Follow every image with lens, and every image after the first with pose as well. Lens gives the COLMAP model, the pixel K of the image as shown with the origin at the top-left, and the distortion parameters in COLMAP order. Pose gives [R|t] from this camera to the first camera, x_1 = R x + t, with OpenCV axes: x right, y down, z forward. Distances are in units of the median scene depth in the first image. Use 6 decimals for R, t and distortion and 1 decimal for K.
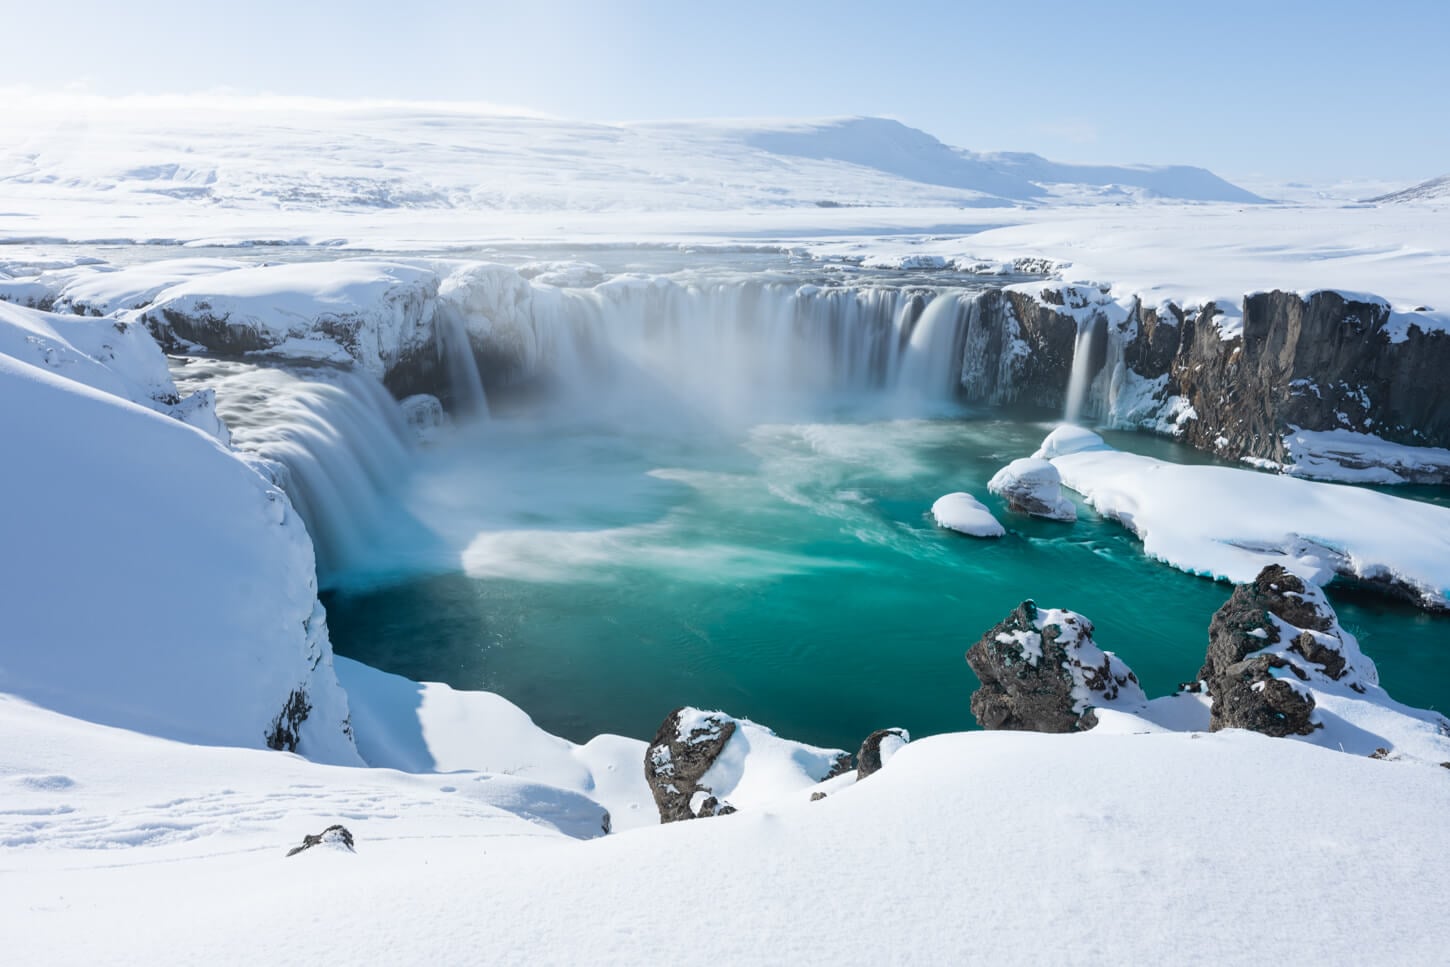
lens RADIAL K [[912.5, 0, 725.0], [0, 912.5, 483.5], [0, 0, 1]] dist [-0.003013, 0.001265]
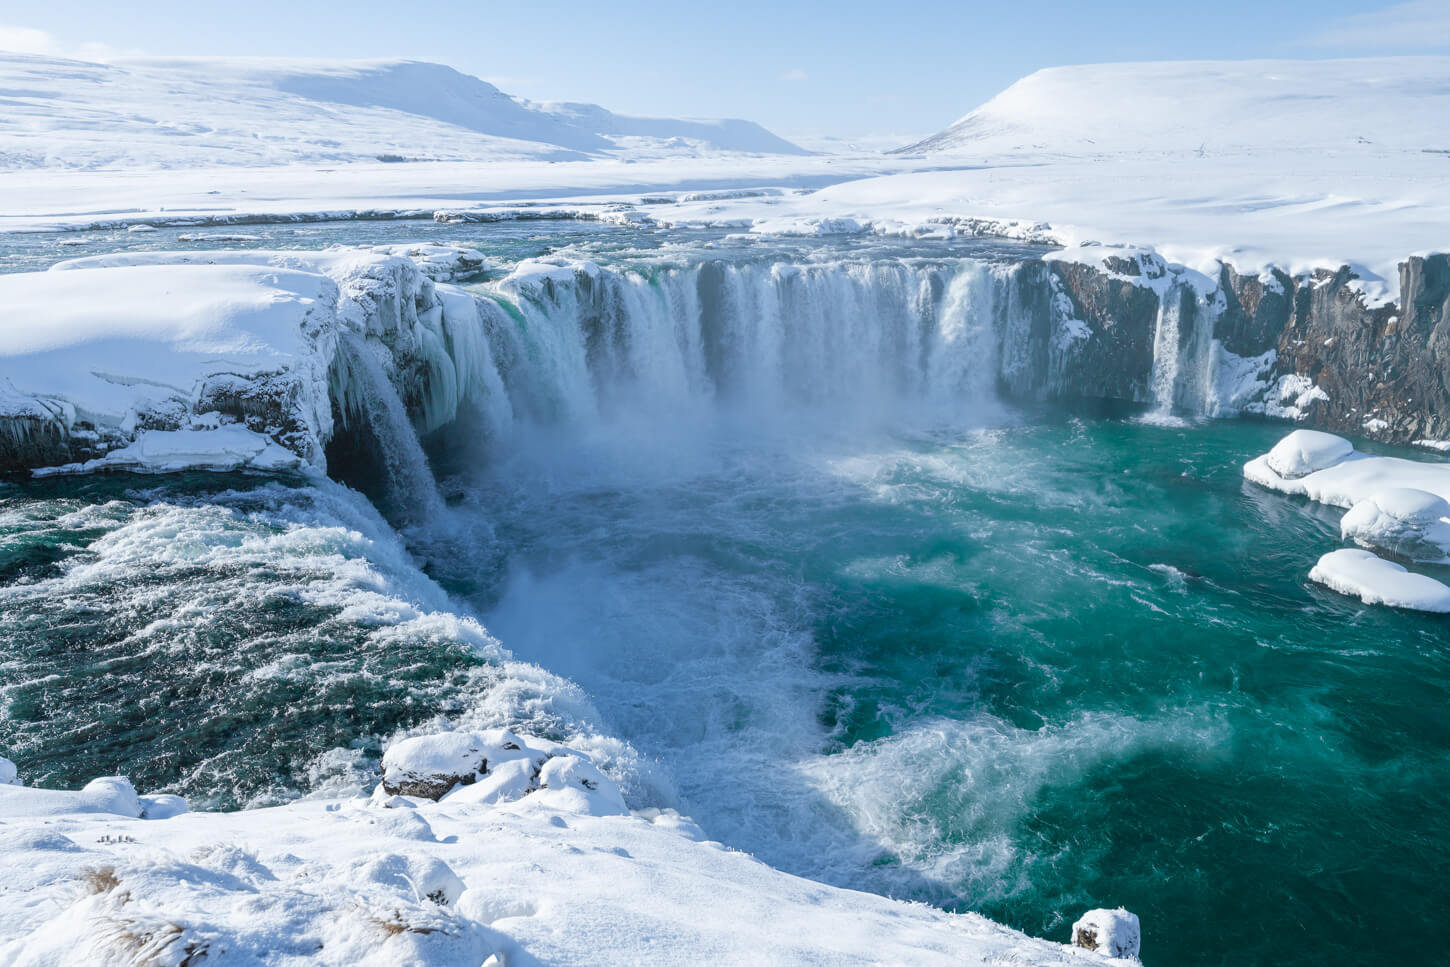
lens RADIAL K [[964.6, 0, 725.0], [0, 964.6, 483.5], [0, 0, 1]] dist [-0.002505, 0.000195]
pose [[0.908163, -0.138557, 0.395020, -0.358238], [0.127270, 0.990354, 0.054778, -0.107263], [-0.398800, 0.000527, 0.917038, 0.354298]]
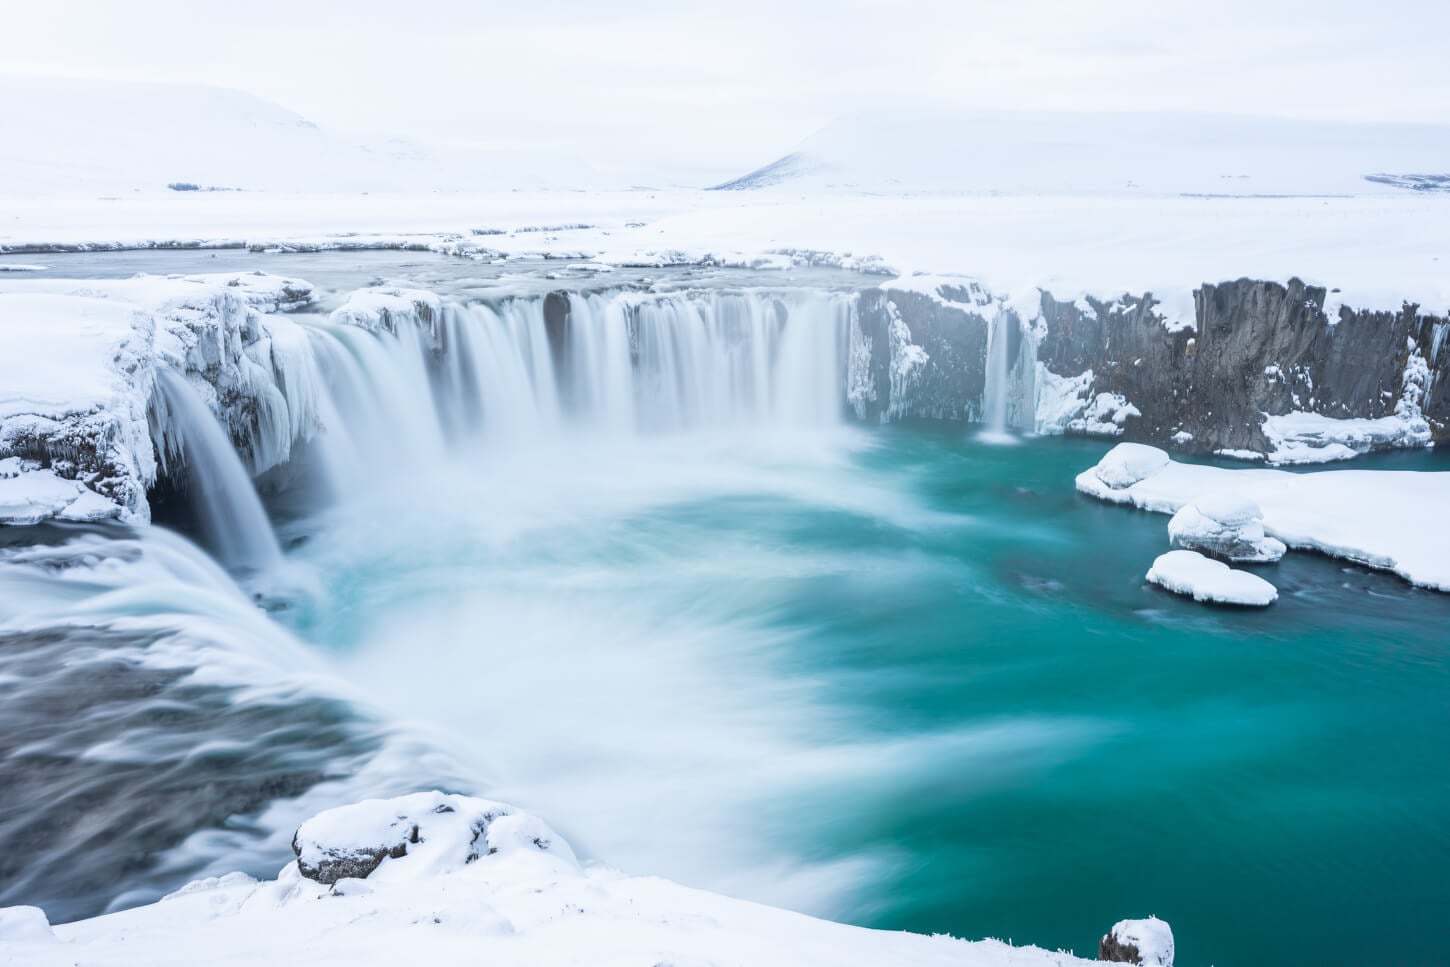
lens RADIAL K [[964.6, 0, 725.0], [0, 964.6, 483.5], [0, 0, 1]] dist [-0.002505, 0.000195]
pose [[0.821435, -0.157911, 0.548004, -0.371477], [0.158518, 0.986257, 0.046585, -0.107756], [-0.547829, 0.048602, 0.835177, 0.372050]]
